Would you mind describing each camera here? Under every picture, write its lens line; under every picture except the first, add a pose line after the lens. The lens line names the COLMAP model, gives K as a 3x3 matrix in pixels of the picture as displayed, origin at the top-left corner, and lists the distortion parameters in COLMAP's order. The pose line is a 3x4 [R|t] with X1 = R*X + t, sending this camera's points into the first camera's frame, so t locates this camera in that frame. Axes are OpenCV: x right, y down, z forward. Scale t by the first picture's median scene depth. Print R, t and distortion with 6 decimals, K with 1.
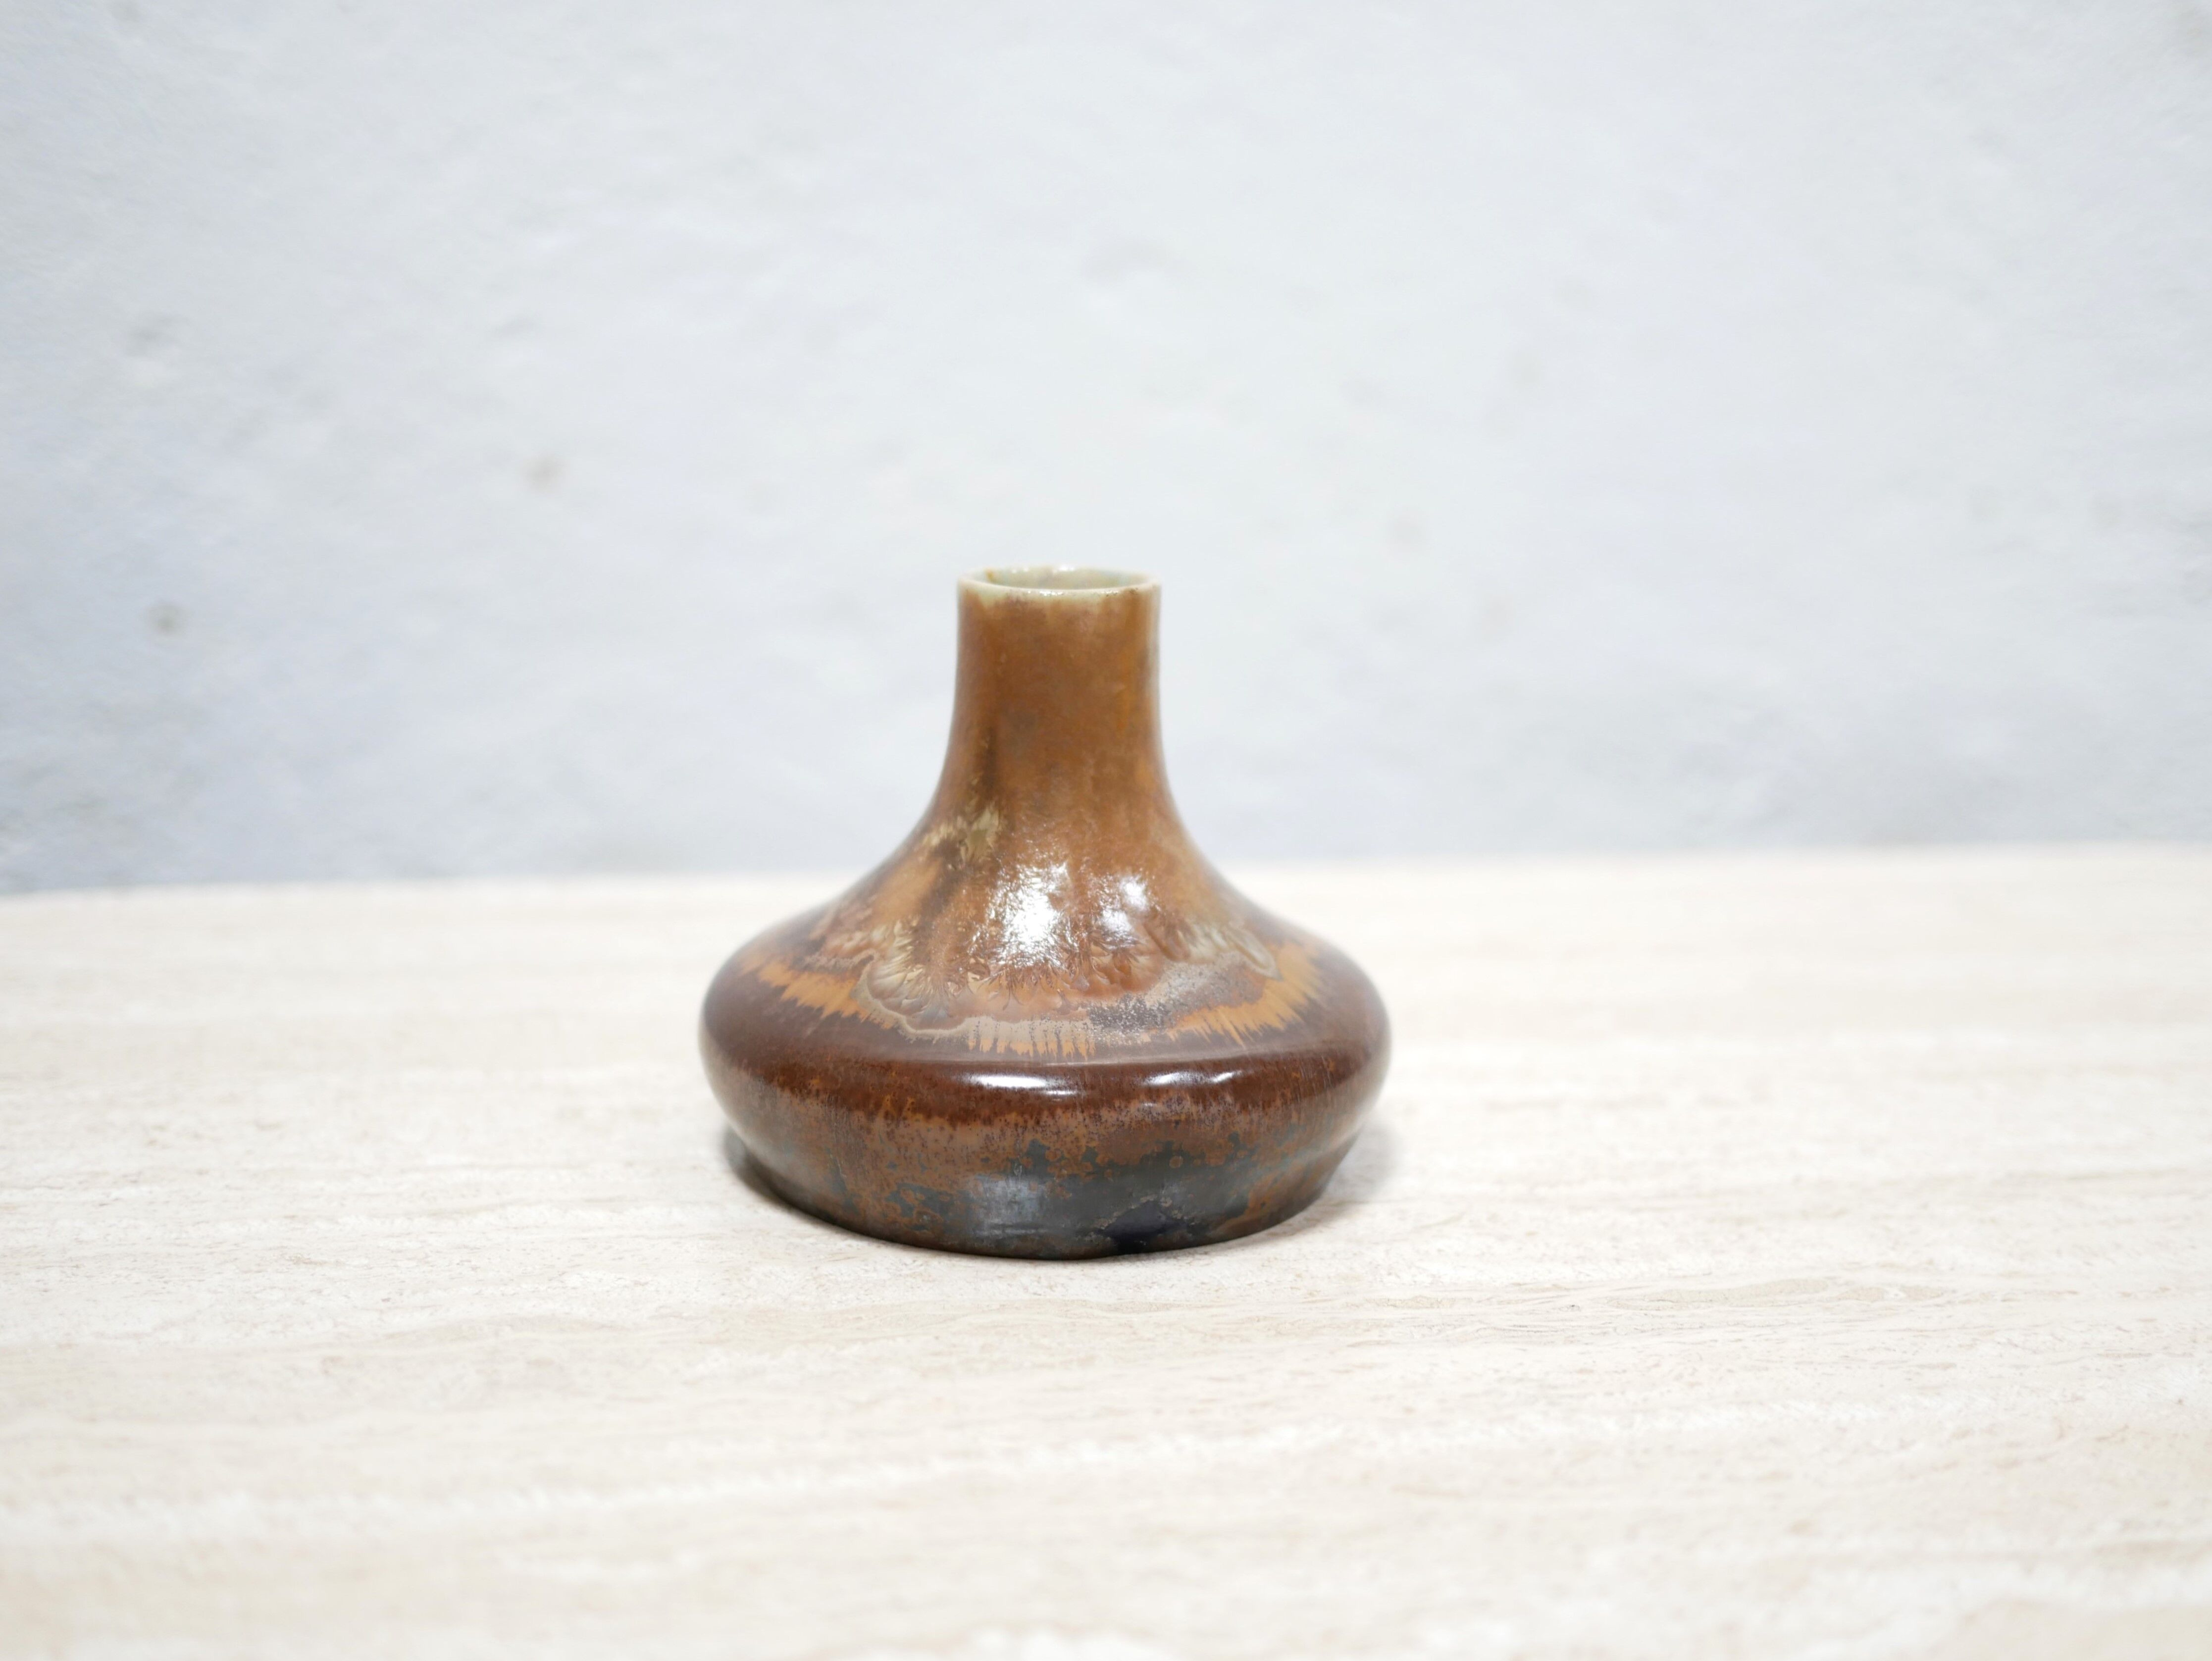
lens RADIAL K [[2537.9, 0, 1106.0], [0, 2537.9, 830.5], [0, 0, 1]] dist [-0.017689, 0.041062]
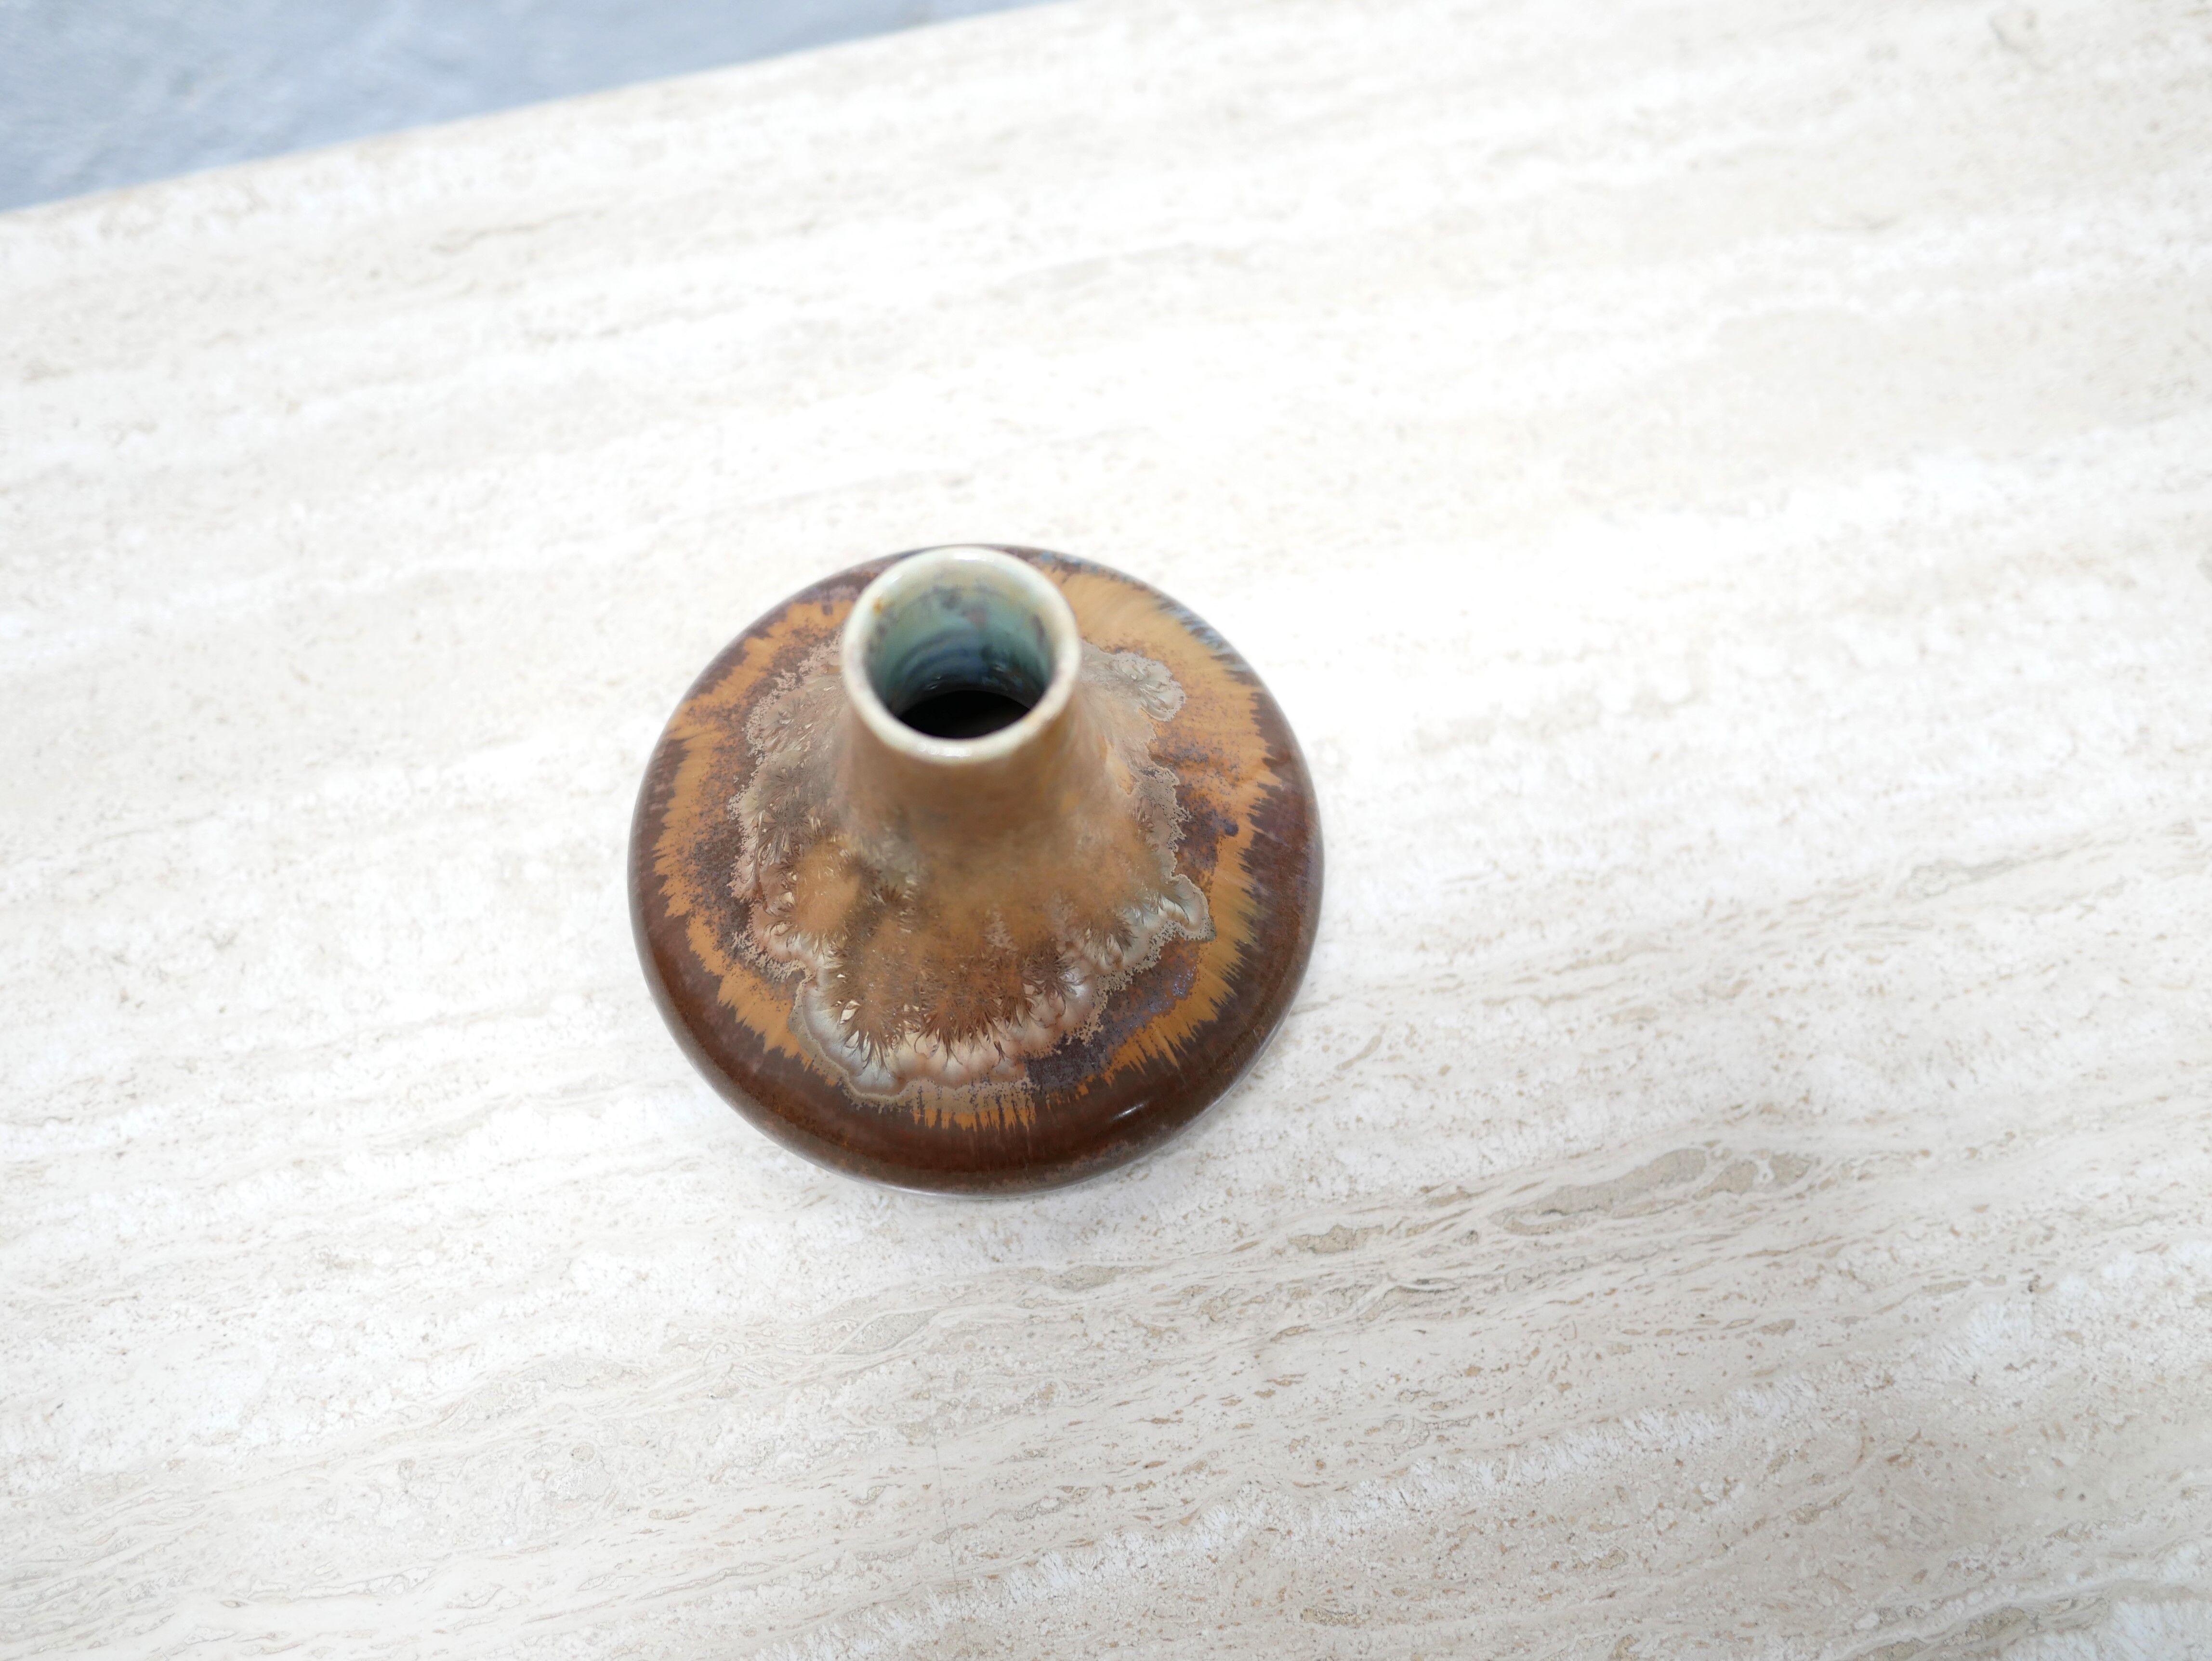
lens RADIAL K [[2477.7, 0, 1077.7], [0, 2477.7, 828.1], [0, 0, 1]] dist [-0.023291, 0.043483]
pose [[0.998590, -0.052838, -0.005097, 0.025239], [0.036812, 0.620120, 0.783643, -0.808226], [-0.038246, -0.782725, 0.621191, 0.476799]]
